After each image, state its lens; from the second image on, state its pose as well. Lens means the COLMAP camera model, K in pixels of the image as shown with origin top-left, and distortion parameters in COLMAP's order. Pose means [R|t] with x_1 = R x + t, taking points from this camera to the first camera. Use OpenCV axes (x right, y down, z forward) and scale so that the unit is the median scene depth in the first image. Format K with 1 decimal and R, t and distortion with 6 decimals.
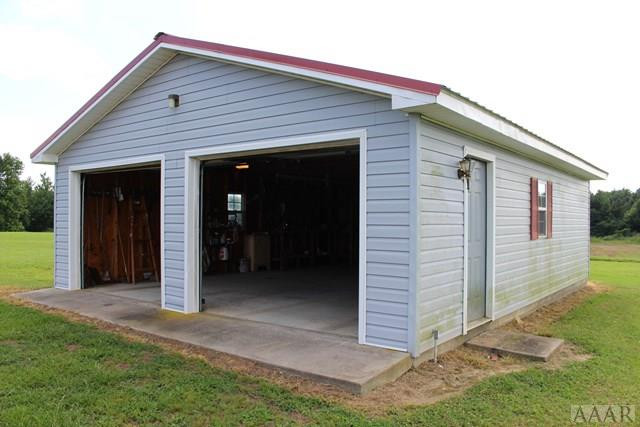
lens RADIAL K [[504.4, 0, 320.0], [0, 504.4, 213.5], [0, 0, 1]] dist [-0.089560, 0.011671]
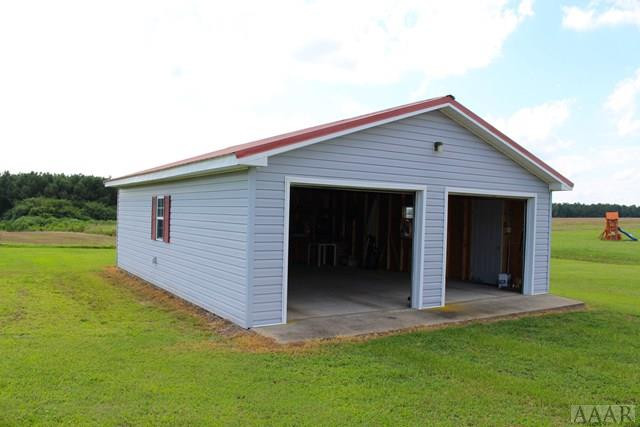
lens RADIAL K [[504.4, 0, 320.0], [0, 504.4, 213.5], [0, 0, 1]] dist [-0.089560, 0.011671]
pose [[0.326930, -0.011014, 0.944984, -1.621248], [-0.031868, 0.999235, 0.022672, -0.071006], [-0.944511, -0.037526, 0.326329, 0.853229]]
